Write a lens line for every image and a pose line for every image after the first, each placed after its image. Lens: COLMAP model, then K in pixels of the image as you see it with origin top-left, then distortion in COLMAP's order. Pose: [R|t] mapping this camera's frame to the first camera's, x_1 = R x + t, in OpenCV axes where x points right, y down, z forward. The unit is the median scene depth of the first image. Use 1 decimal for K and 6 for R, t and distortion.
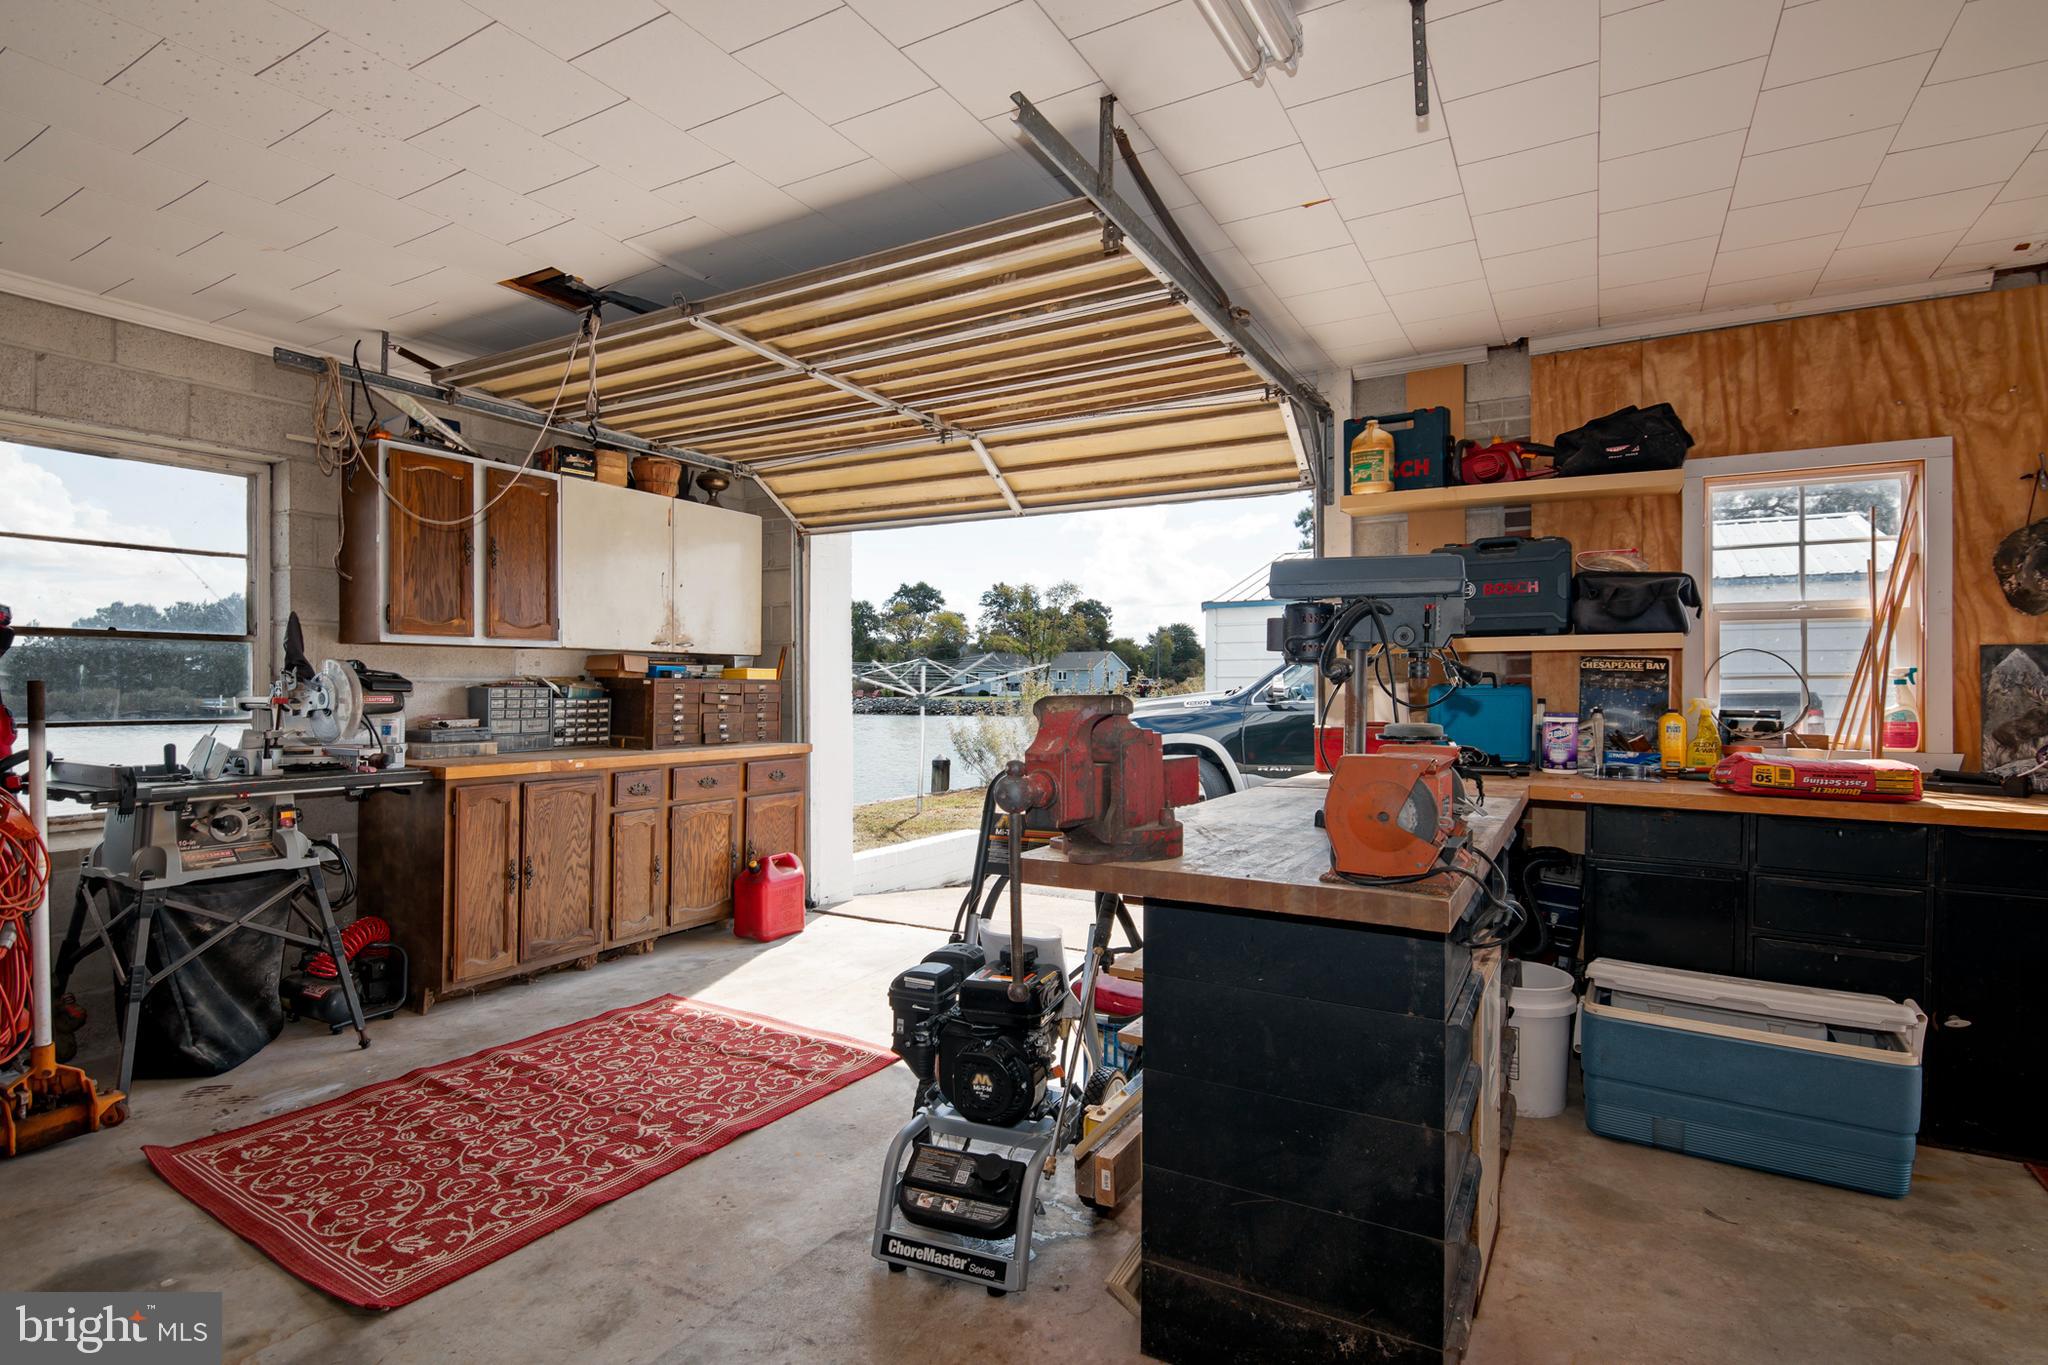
lens RADIAL K [[1002.0, 0, 1016.6], [0, 1002.0, 681.2], [0, 0, 1]] dist [-0.005382, -0.003456]
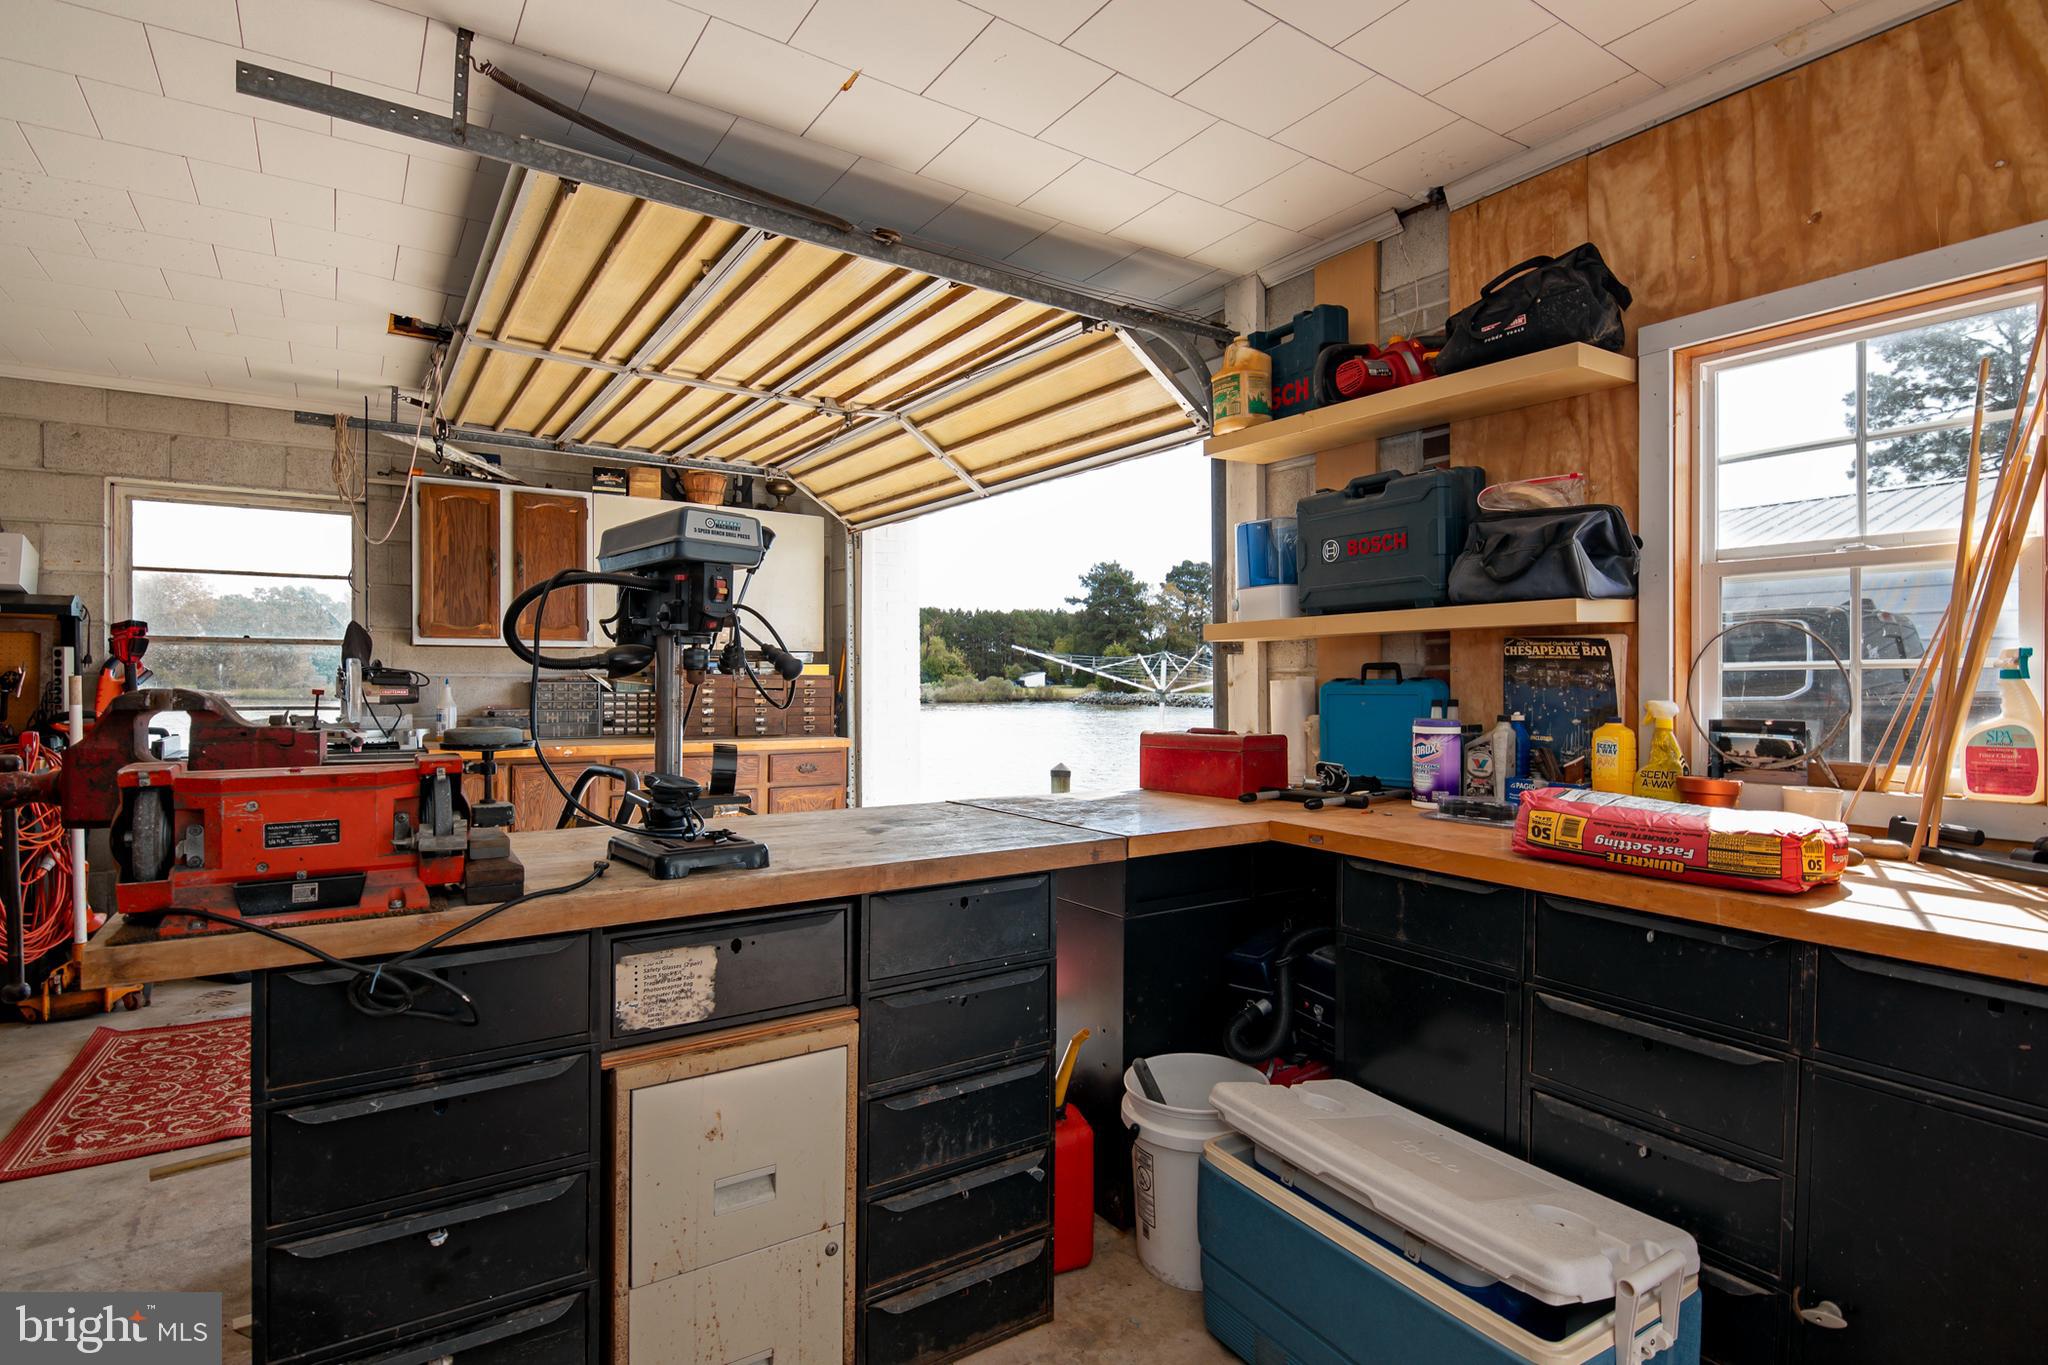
lens RADIAL K [[1002.0, 0, 1019.7], [0, 1002.0, 682.6], [0, 0, 1]] dist [-0.005382, -0.003456]
pose [[0.899754, 0.001300, -0.436396, 0.584121], [0.000704, 0.999990, 0.004430, 0.002264], [0.436397, -0.004293, 0.899744, 0.249378]]
